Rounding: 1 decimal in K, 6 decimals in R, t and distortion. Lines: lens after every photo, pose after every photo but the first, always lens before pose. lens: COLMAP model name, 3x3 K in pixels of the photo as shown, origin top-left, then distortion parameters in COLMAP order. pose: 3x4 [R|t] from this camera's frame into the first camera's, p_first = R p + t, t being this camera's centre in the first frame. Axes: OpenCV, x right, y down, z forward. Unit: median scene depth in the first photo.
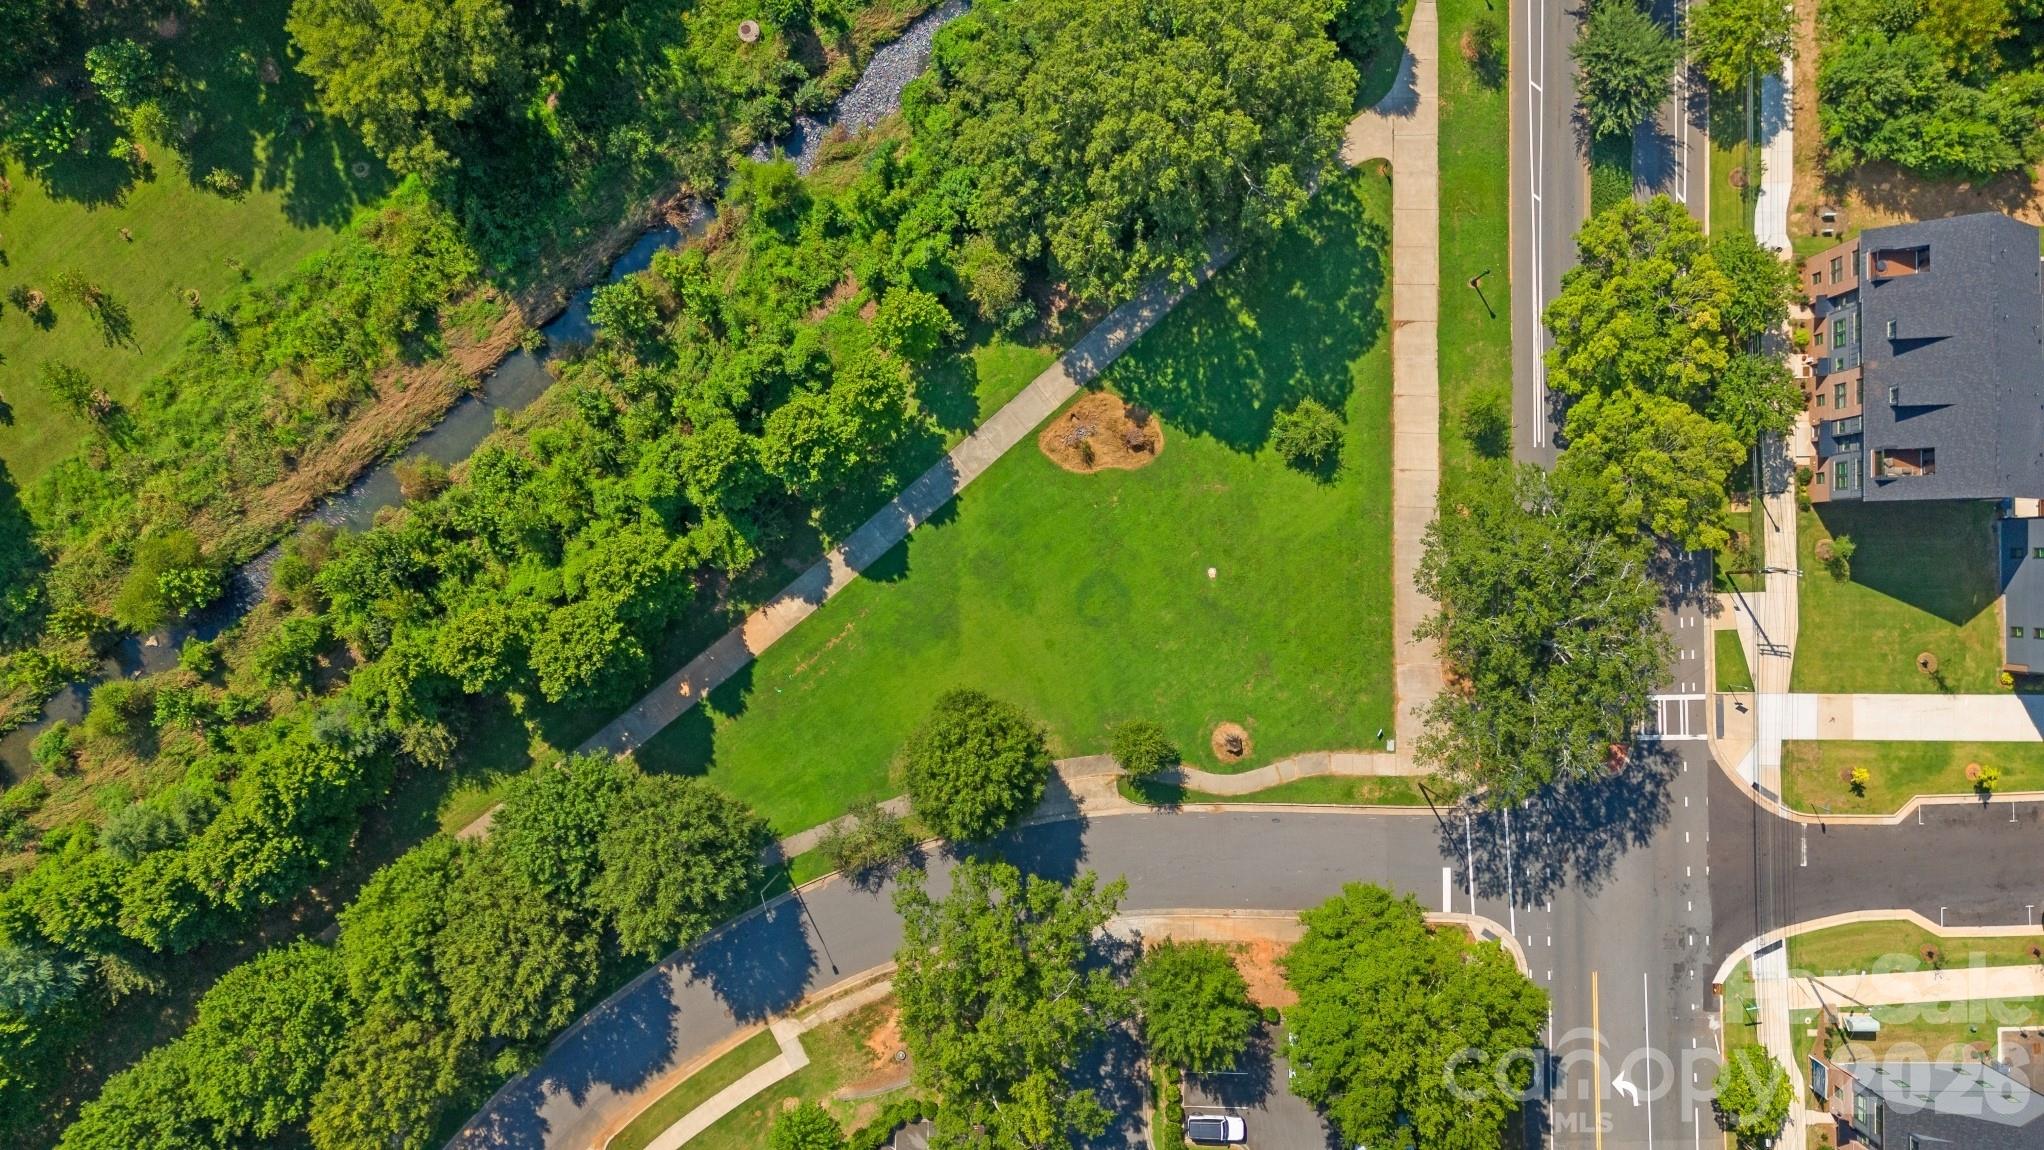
lens RADIAL K [[1494.2, 0, 1026.5], [0, 1494.2, 582.5], [0, 0, 1]] dist [0.116192, -0.247387]
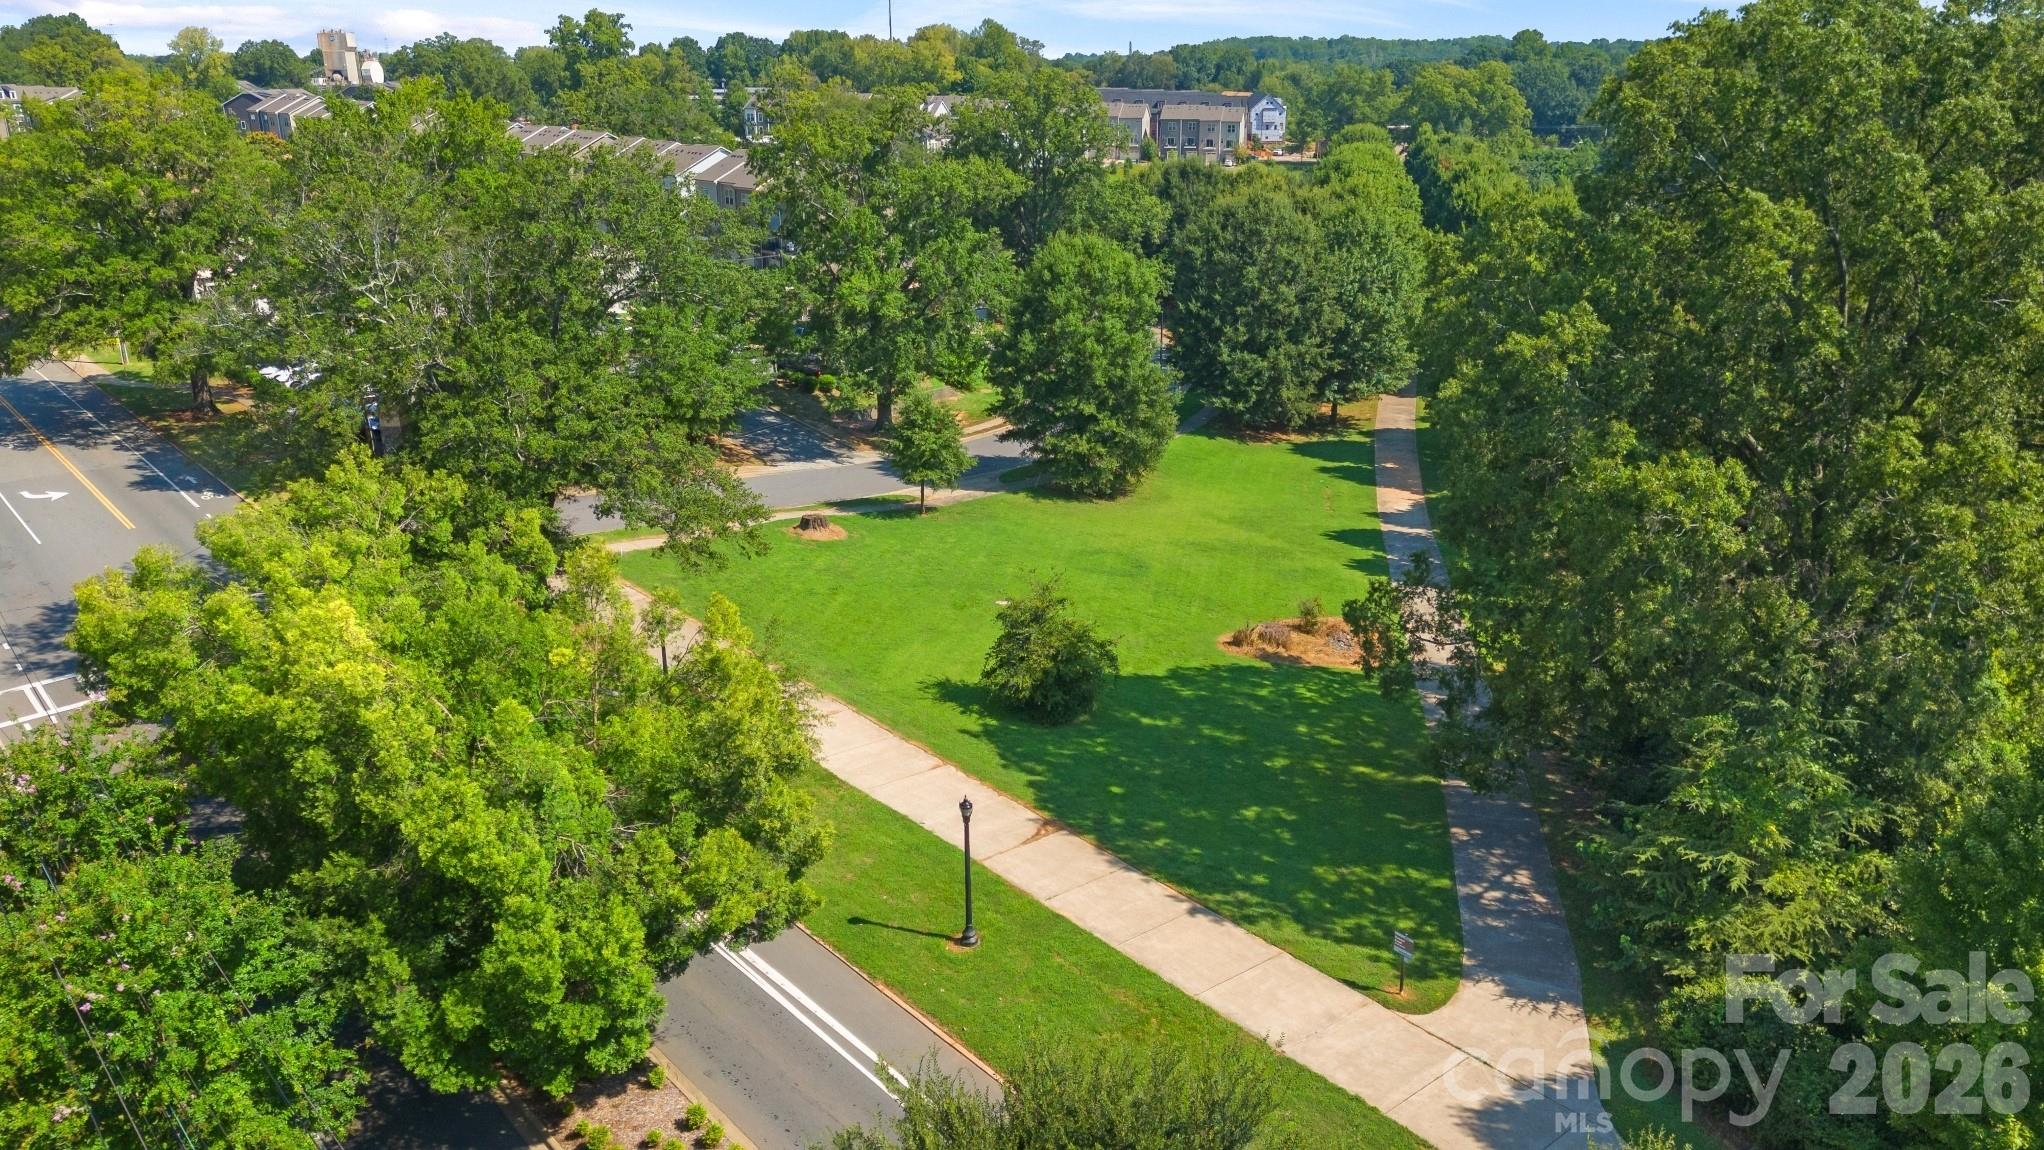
lens RADIAL K [[1494.2, 0, 1026.5], [0, 1494.2, 582.5], [0, 0, 1]] dist [0.116192, -0.247387]
pose [[-0.754910, 0.266240, -0.599356, 0.459656], [-0.653022, -0.220702, 0.724467, -0.429618], [0.060603, 0.938300, 0.340471, 0.794874]]
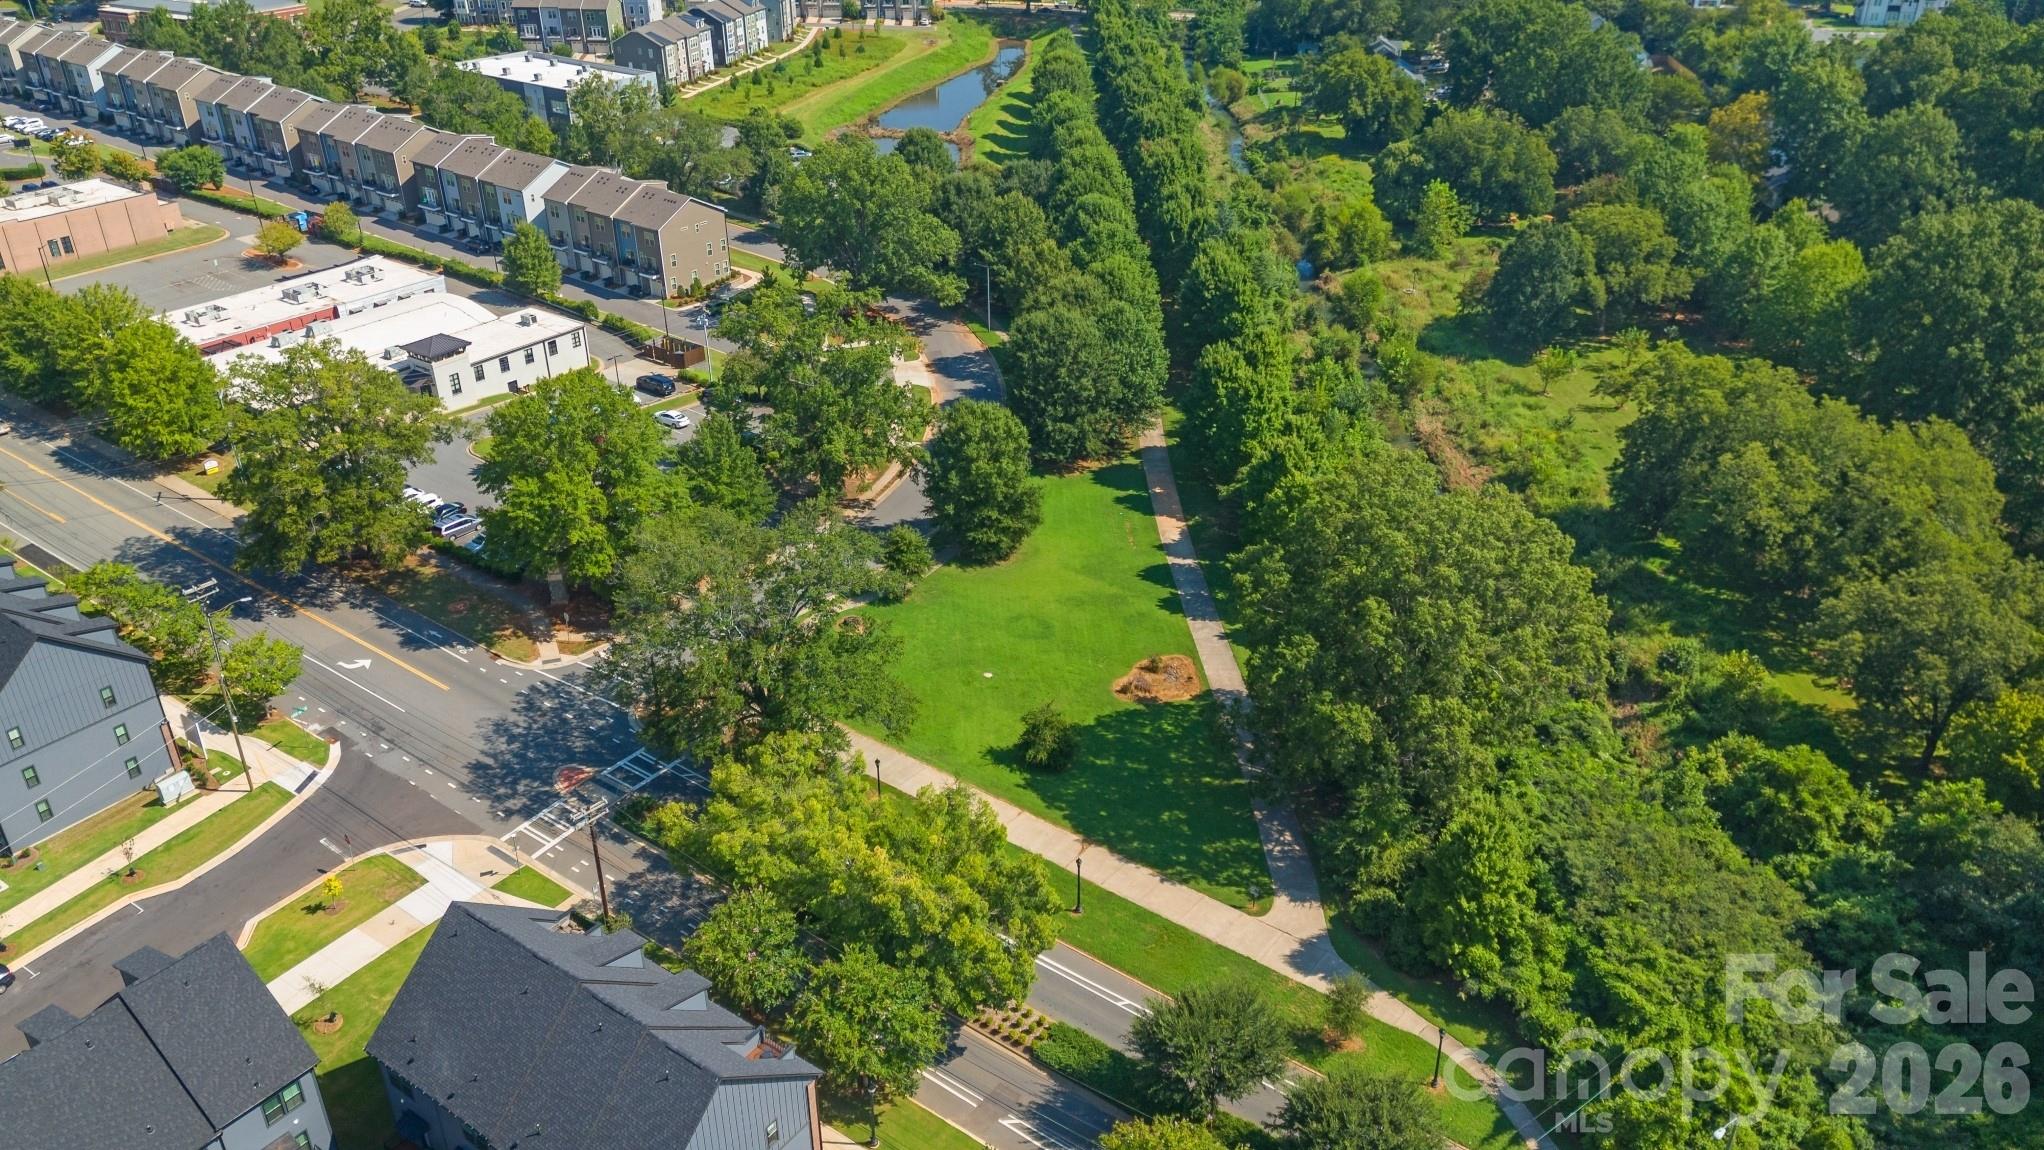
lens RADIAL K [[1494.2, 0, 1026.5], [0, 1494.2, 582.5], [0, 0, 1]] dist [0.116192, -0.247387]
pose [[-0.583173, 0.444576, -0.679898, 0.775285], [-0.810845, -0.267684, 0.520456, -0.544498], [0.049384, 0.854809, 0.516588, 0.415544]]
